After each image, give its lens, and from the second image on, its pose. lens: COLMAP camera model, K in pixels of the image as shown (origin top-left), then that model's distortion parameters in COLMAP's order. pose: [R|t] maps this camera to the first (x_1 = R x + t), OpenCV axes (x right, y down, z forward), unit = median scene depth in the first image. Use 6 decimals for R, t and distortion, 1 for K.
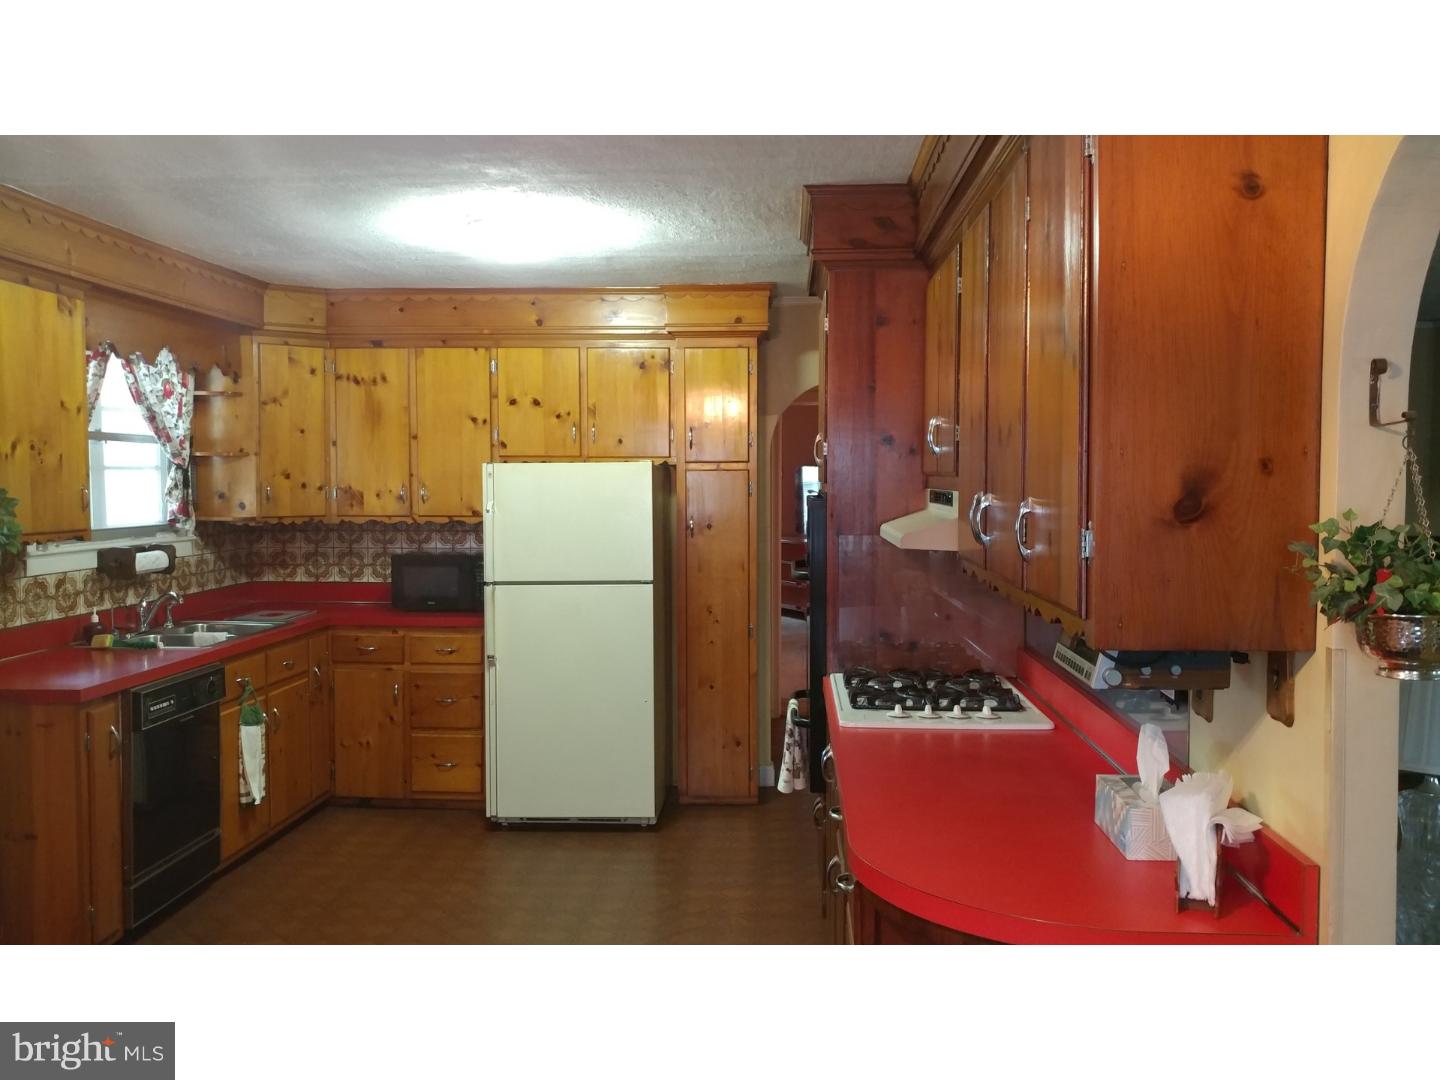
lens RADIAL K [[1195.7, 0, 719.6], [0, 1195.7, 535.9], [0, 0, 1]] dist [0.010683, 0.005914]
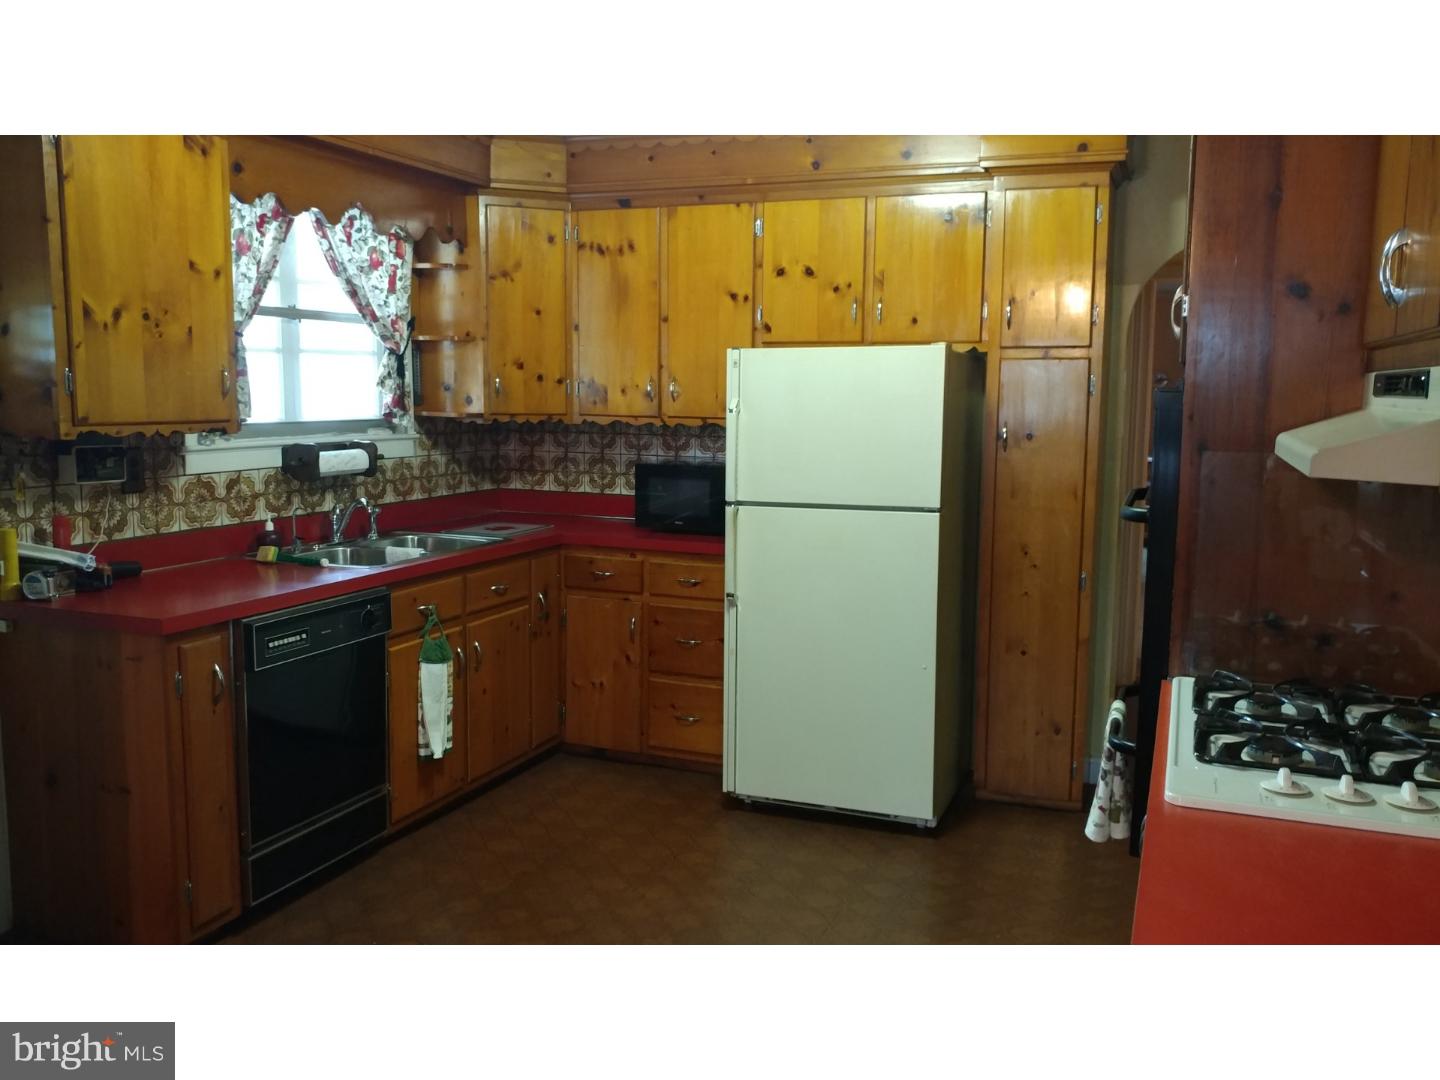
lens RADIAL K [[1195.7, 0, 719.6], [0, 1195.7, 535.9], [0, 0, 1]] dist [0.010683, 0.005914]
pose [[0.950313, 0.049155, -0.307390, 0.040494], [-0.026857, 0.996719, 0.076356, 0.001692], [0.310135, -0.064307, 0.948515, 0.246187]]
